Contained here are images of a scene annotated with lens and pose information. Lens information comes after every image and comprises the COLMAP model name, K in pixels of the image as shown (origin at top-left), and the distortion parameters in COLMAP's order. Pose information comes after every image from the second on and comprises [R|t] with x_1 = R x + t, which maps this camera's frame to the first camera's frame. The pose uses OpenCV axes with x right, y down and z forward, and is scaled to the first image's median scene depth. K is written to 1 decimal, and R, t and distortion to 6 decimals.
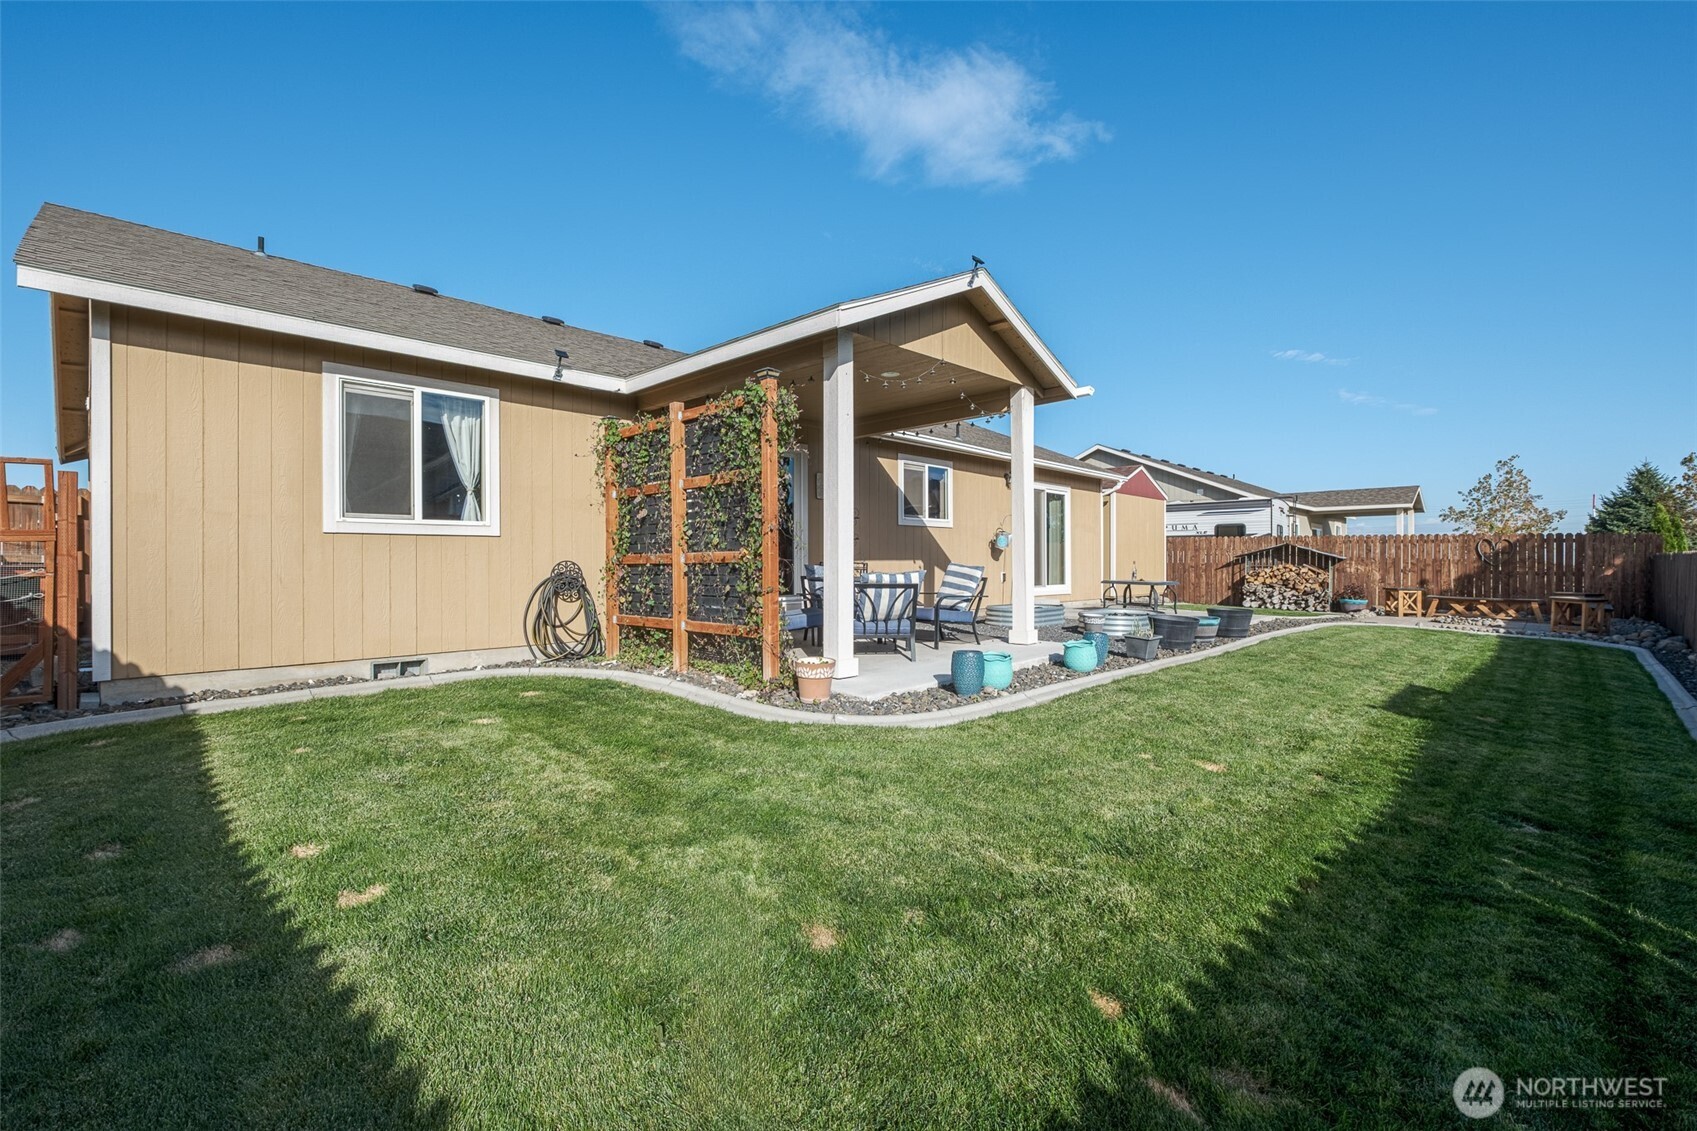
lens RADIAL K [[740.5, 0, 842.9], [0, 740.5, 558.2], [0, 0, 1]] dist [-0.014461, 0.002786]
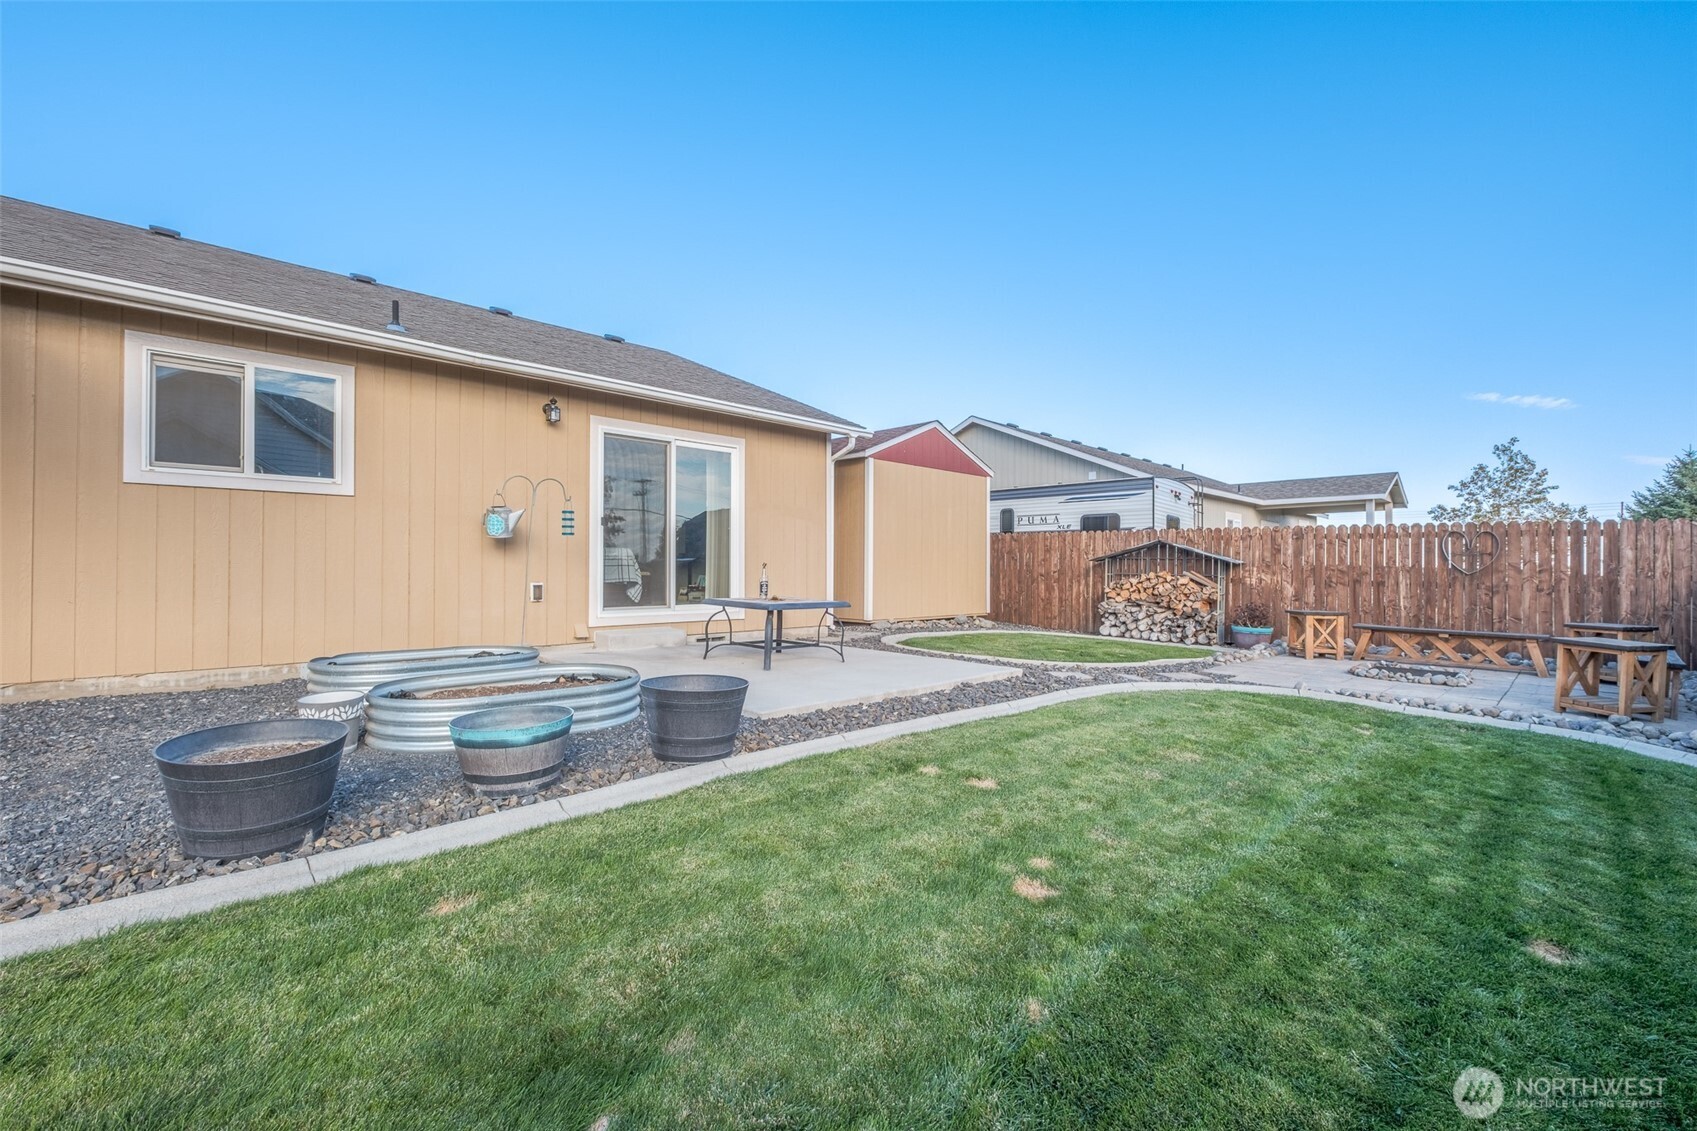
lens RADIAL K [[740.5, 0, 842.2], [0, 740.5, 560.7], [0, 0, 1]] dist [-0.014461, 0.002786]
pose [[0.999806, 0.004673, -0.019159, 0.385712], [-0.004789, 0.999970, -0.006009, 0.004393], [0.019131, 0.006100, 0.999798, 0.386663]]
